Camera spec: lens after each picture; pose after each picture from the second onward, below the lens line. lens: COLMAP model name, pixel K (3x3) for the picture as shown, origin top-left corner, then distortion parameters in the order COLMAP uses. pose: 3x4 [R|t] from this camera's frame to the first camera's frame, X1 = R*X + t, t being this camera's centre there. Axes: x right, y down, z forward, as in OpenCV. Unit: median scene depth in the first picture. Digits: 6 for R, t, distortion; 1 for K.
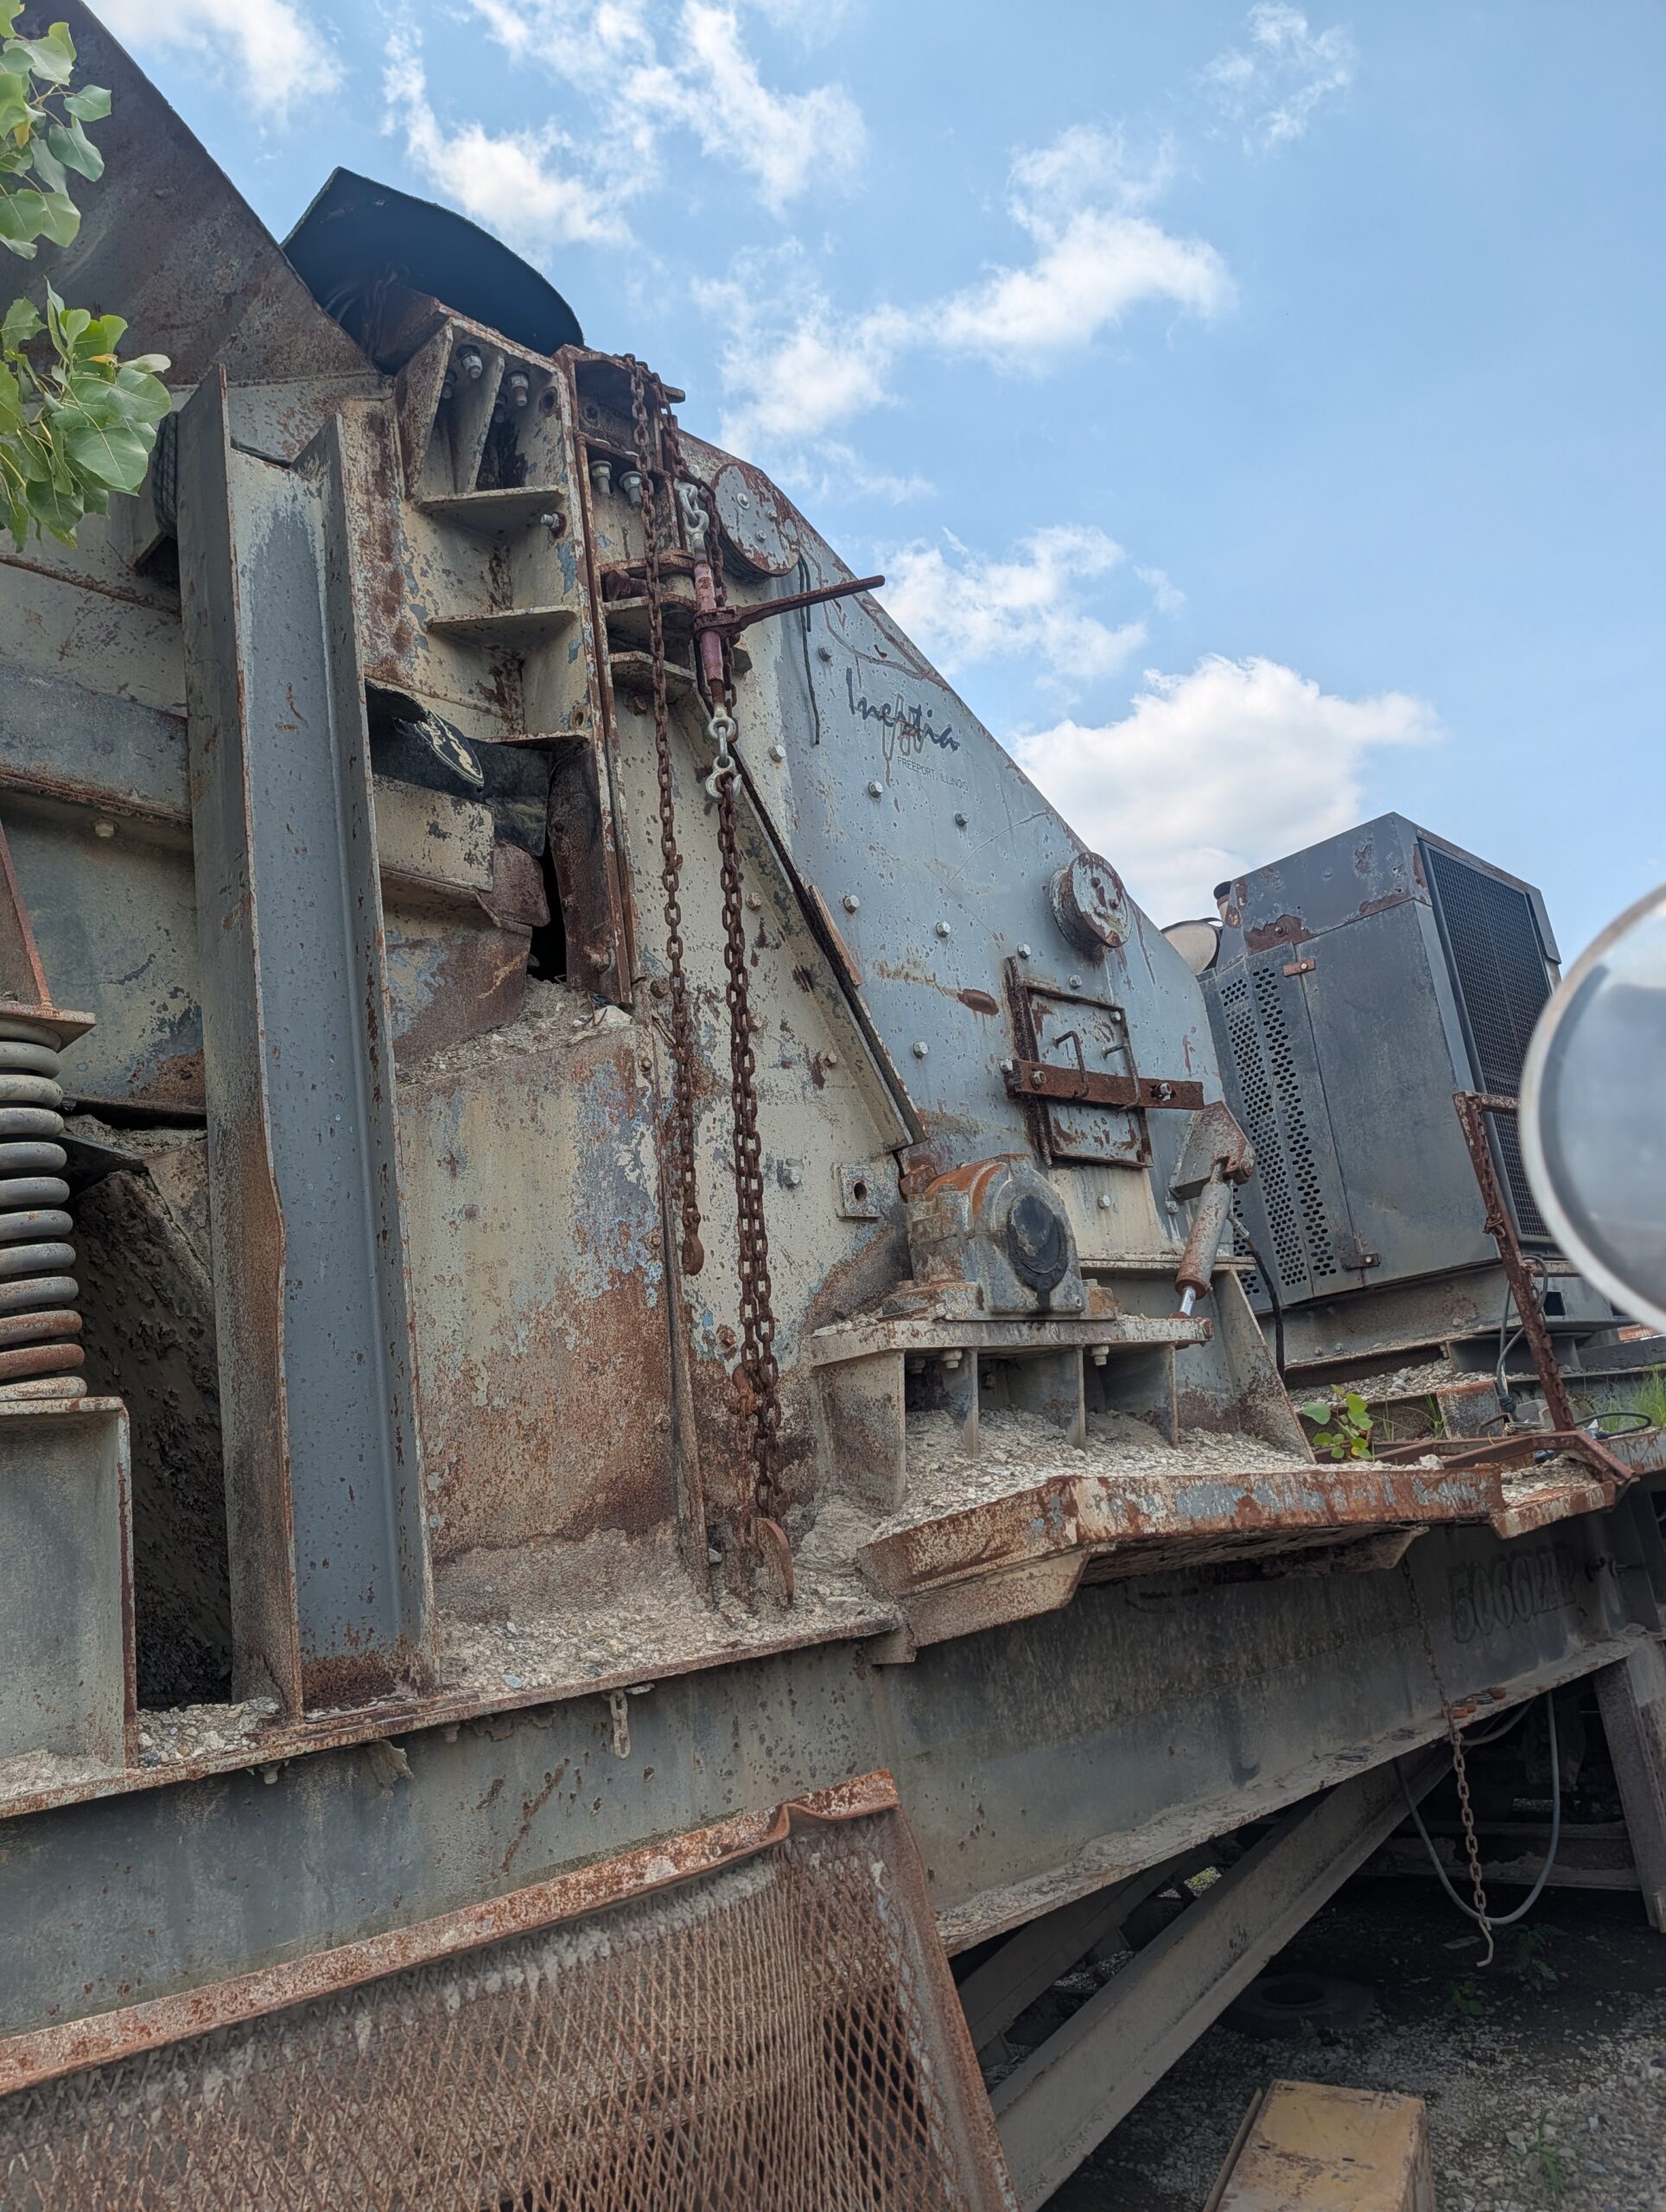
lens RADIAL K [[1546.9, 0, 833.0], [0, 1546.9, 1106.0], [0, 0, 1]] dist [0.003574, 0.000708]
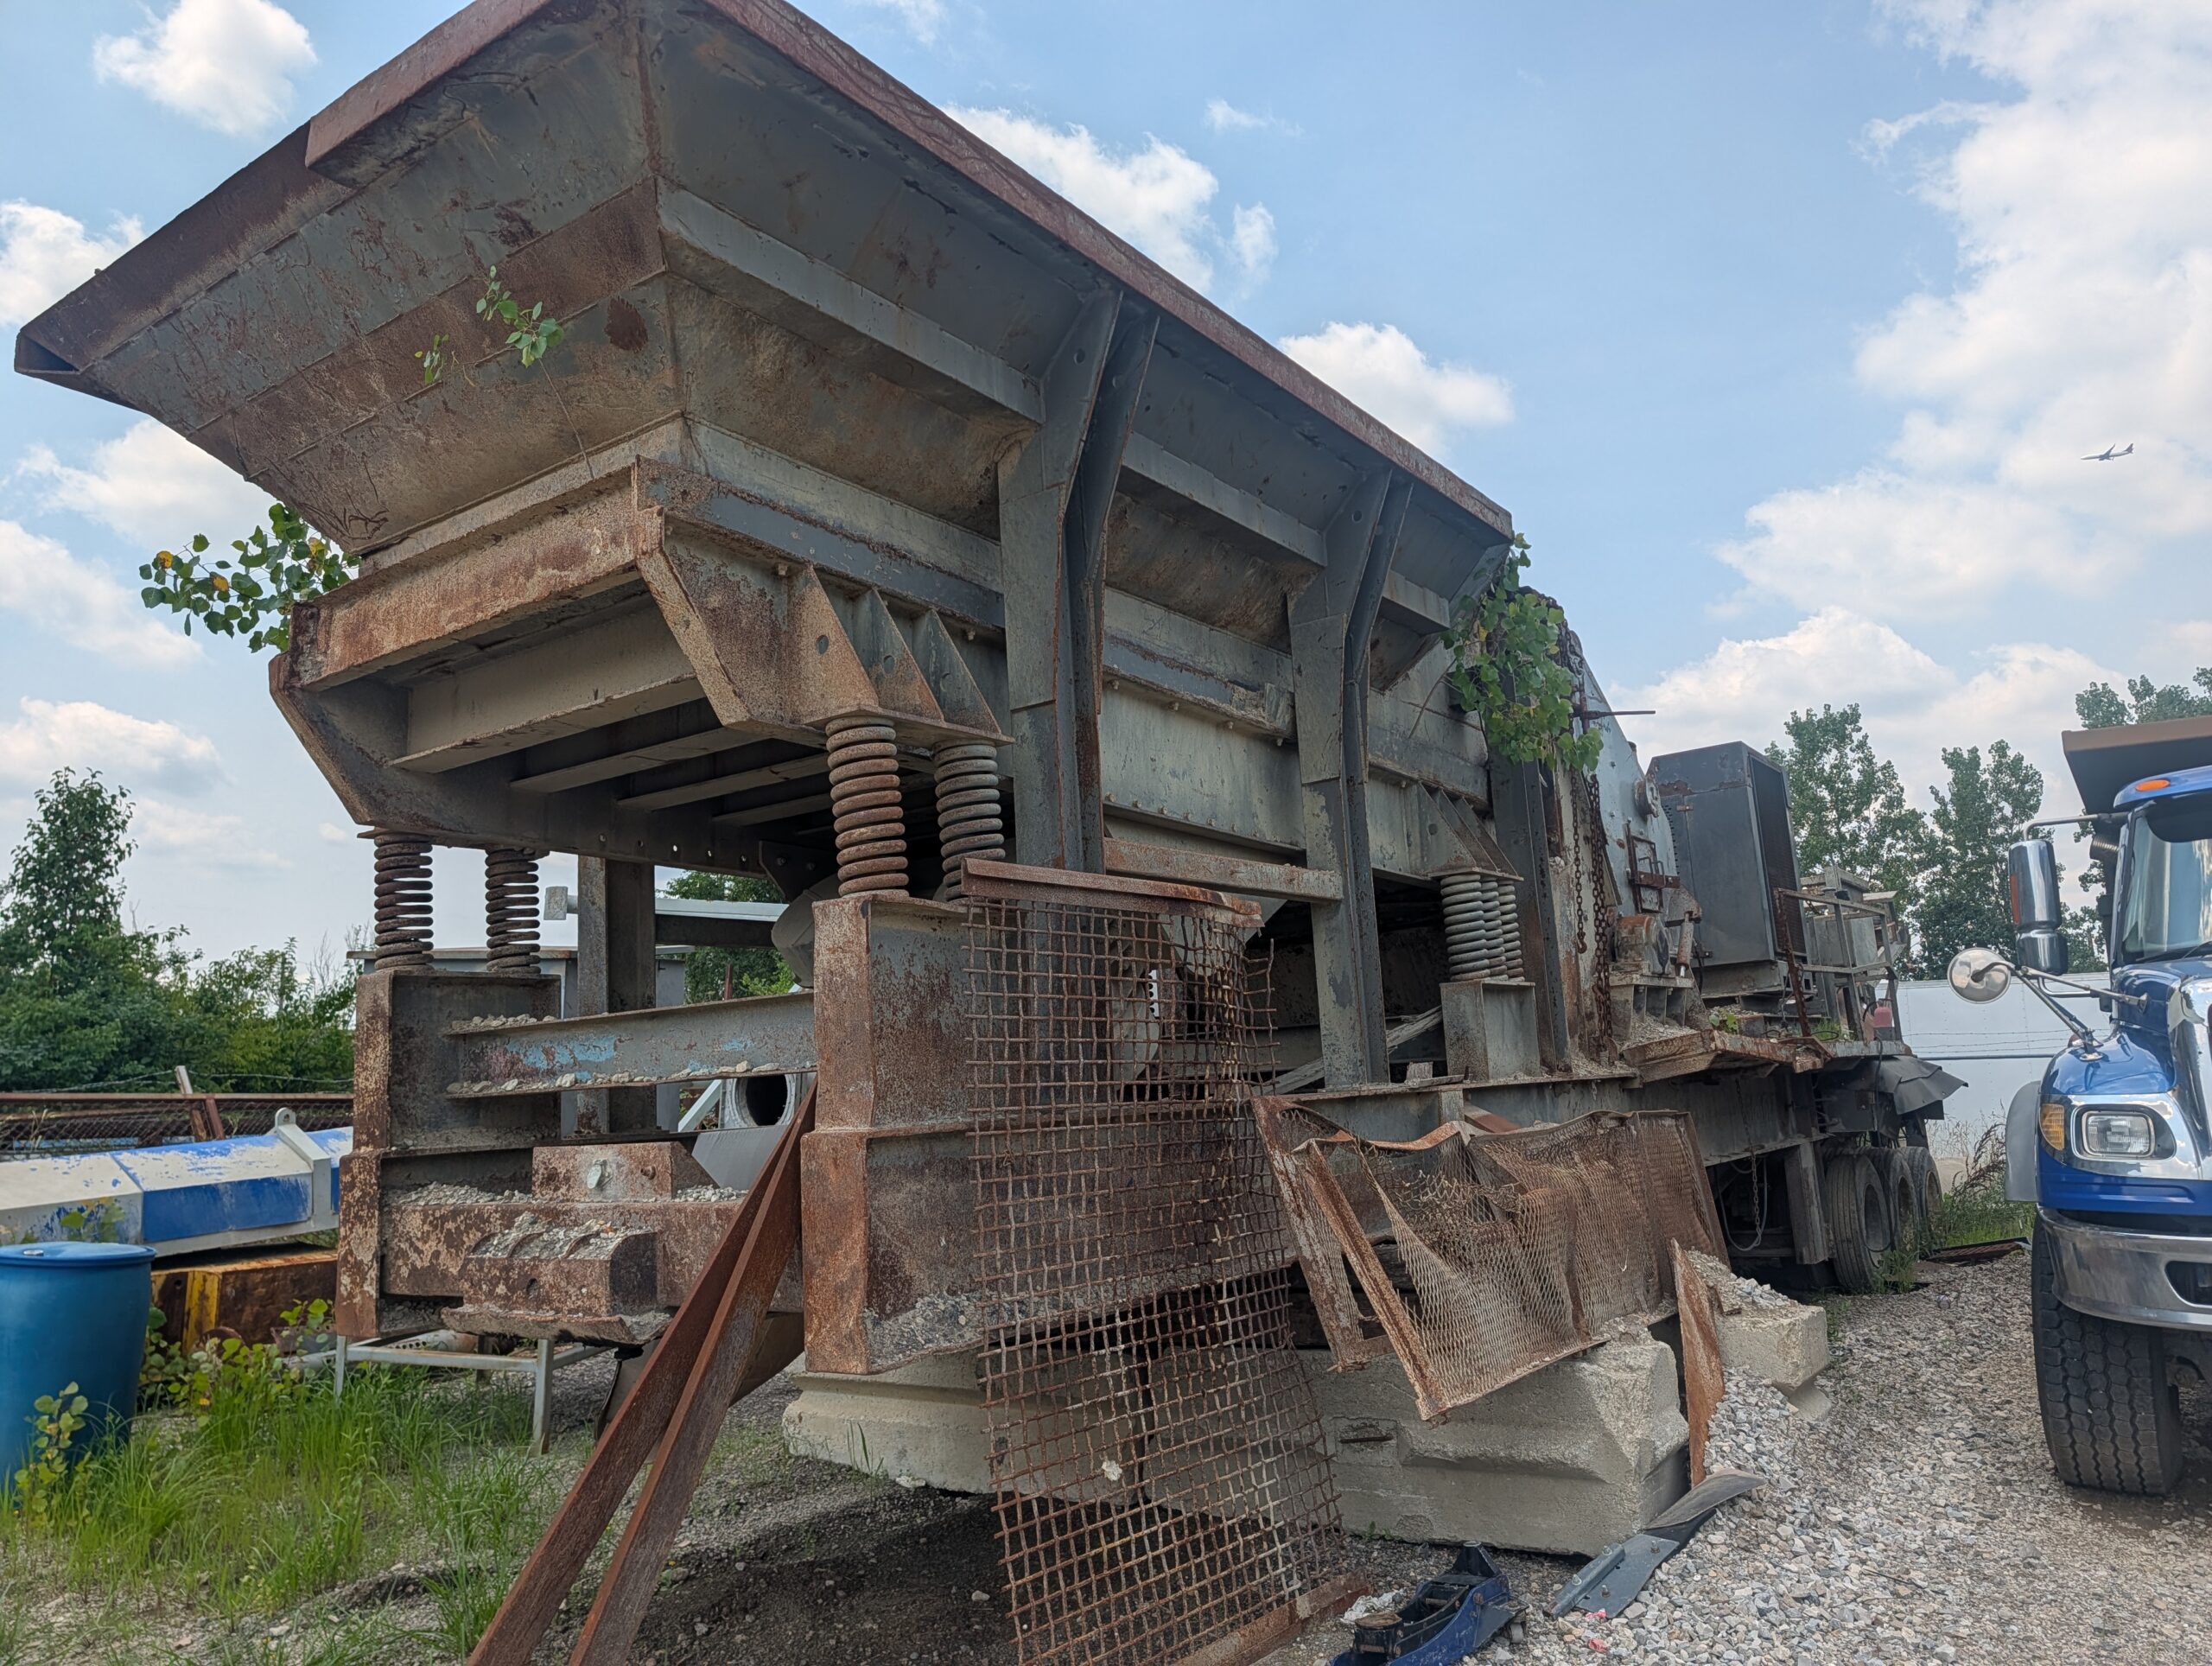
lens RADIAL K [[1570.2, 0, 1106.0], [0, 1570.2, 833.0], [0, 0, 1]] dist [0.001022, -0.006858]
pose [[0.985341, 0.088630, 0.145764, -0.847820], [-0.098598, 0.993155, 0.062631, -0.126833], [-0.139215, -0.076084, 0.987335, -1.056603]]
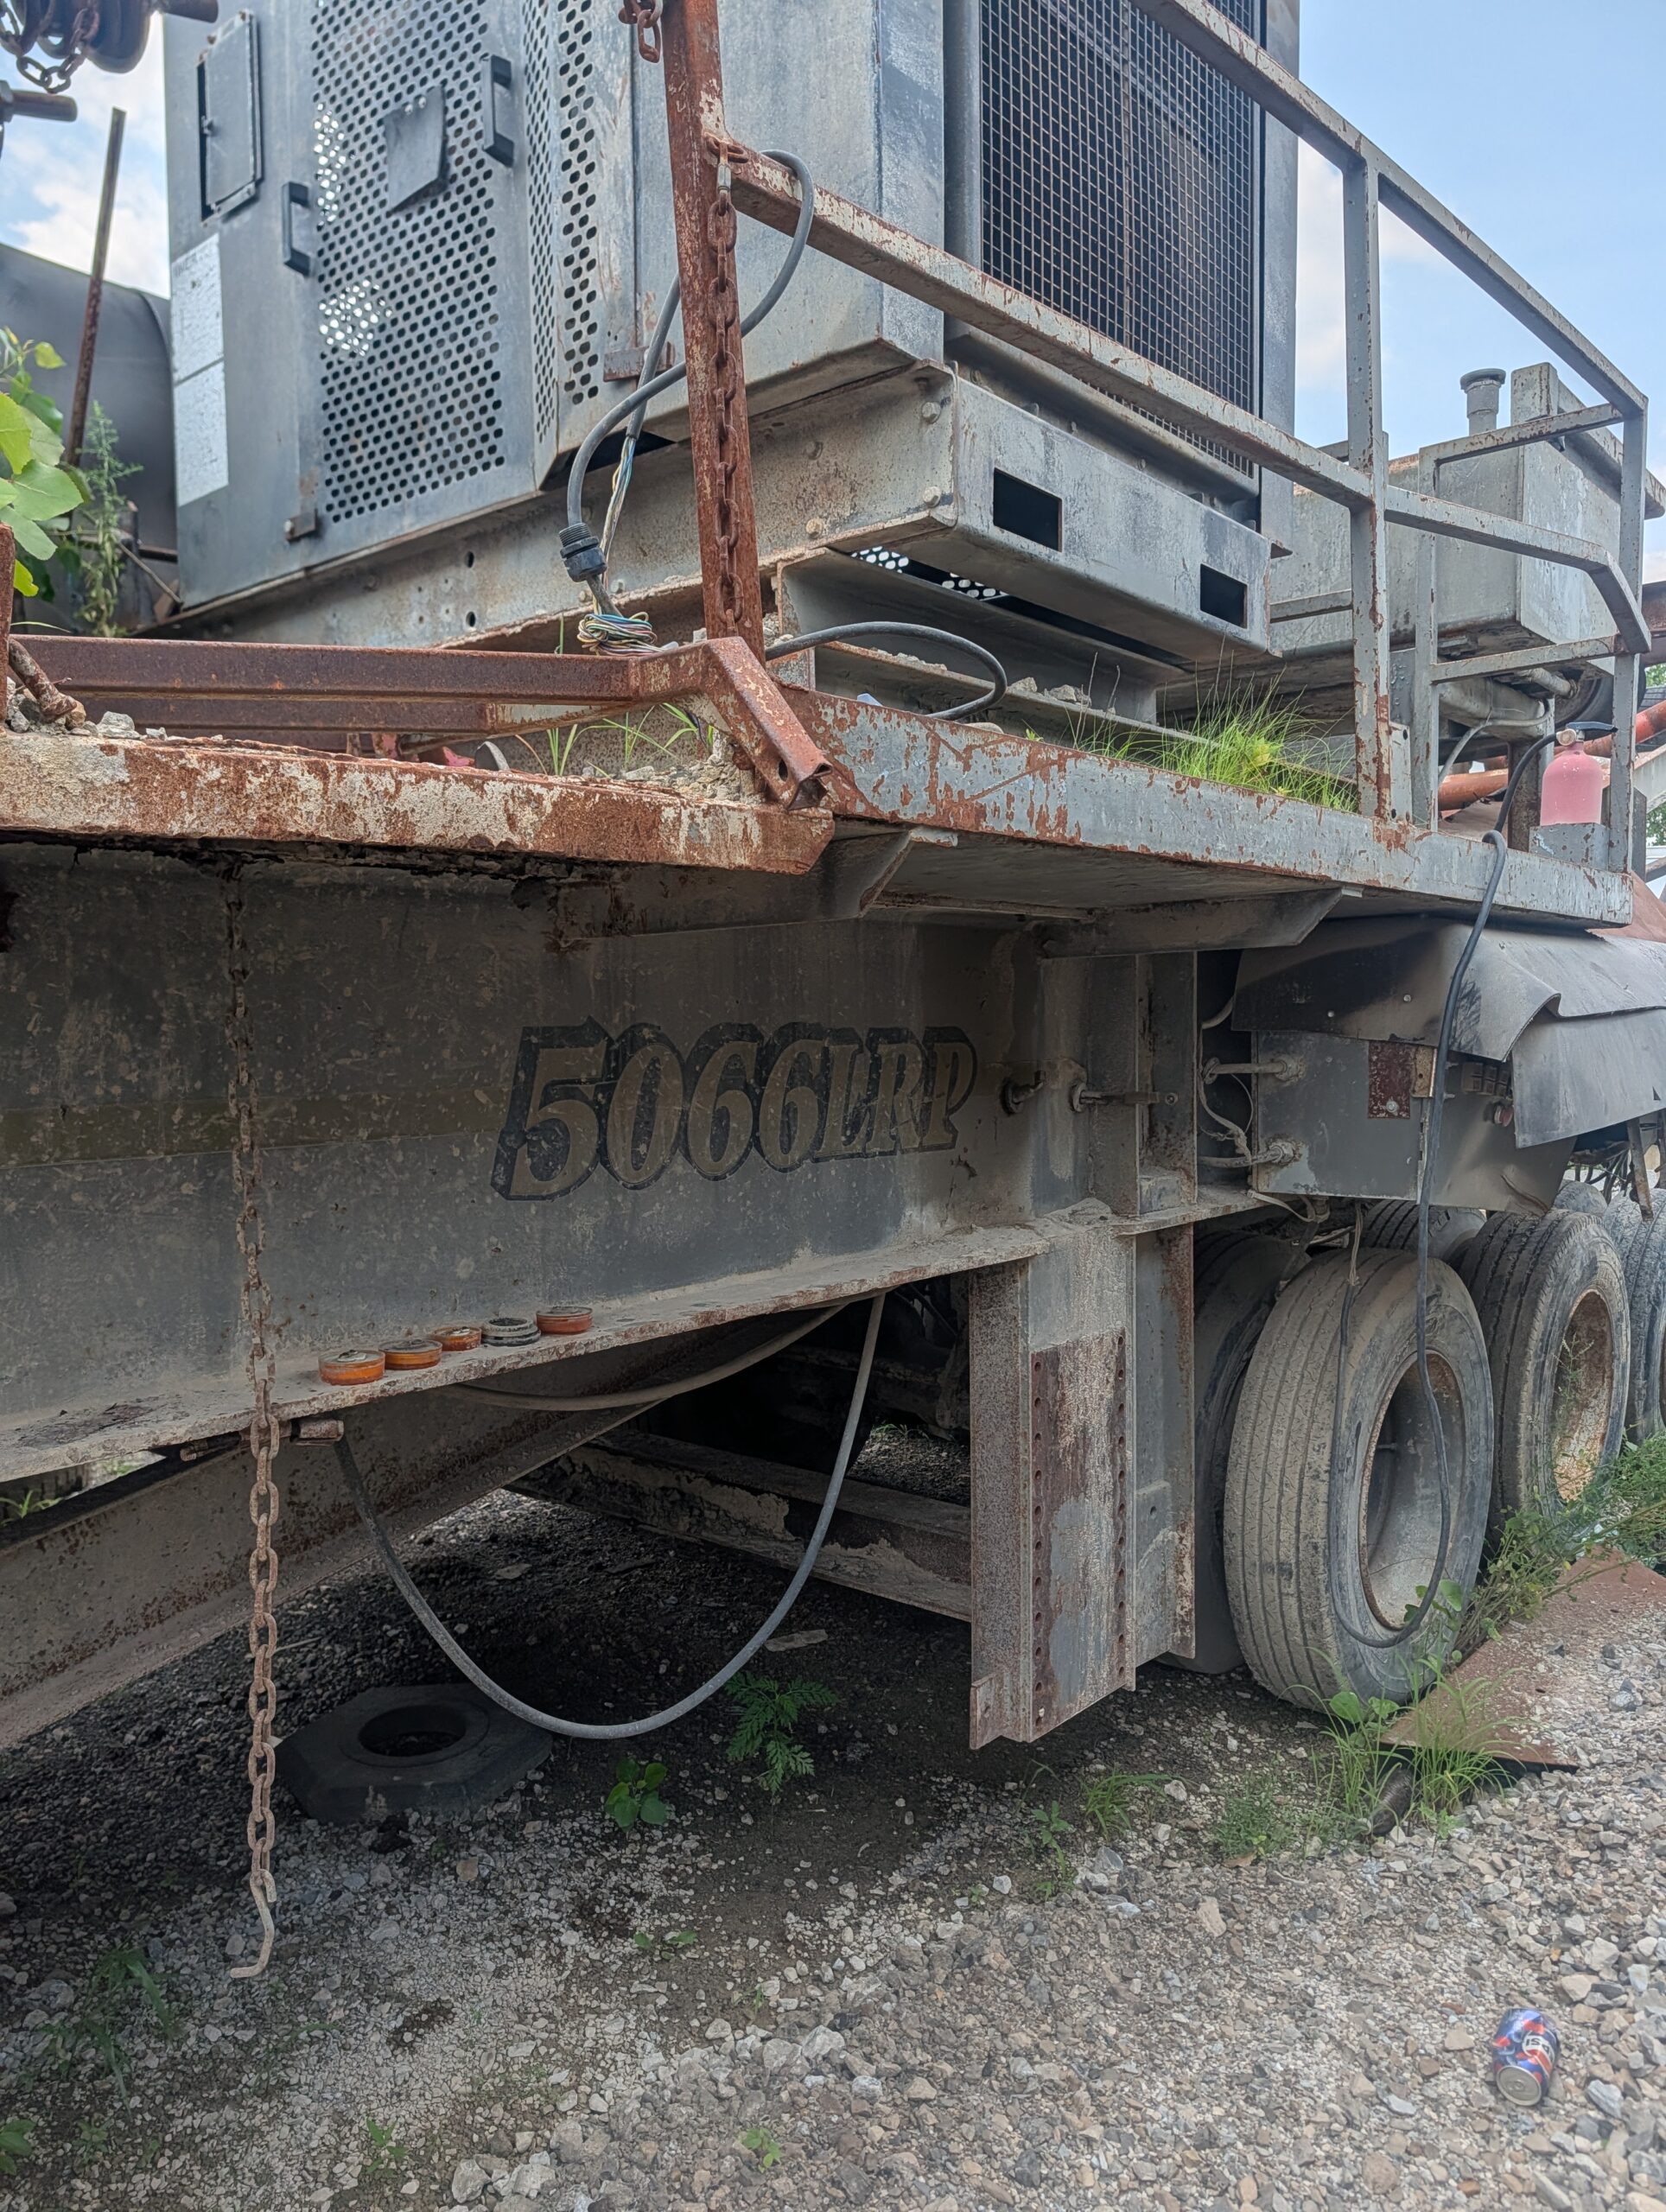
lens RADIAL K [[1570.2, 0, 849.7], [0, 1570.2, 1097.3], [0, 0, 1]] dist [0.001022, -0.006858]
pose [[0.988236, 0.112247, 0.103874, 0.420186], [-0.138216, 0.946239, 0.292452, 0.176728], [-0.065463, -0.303369, 0.950622, 0.572581]]
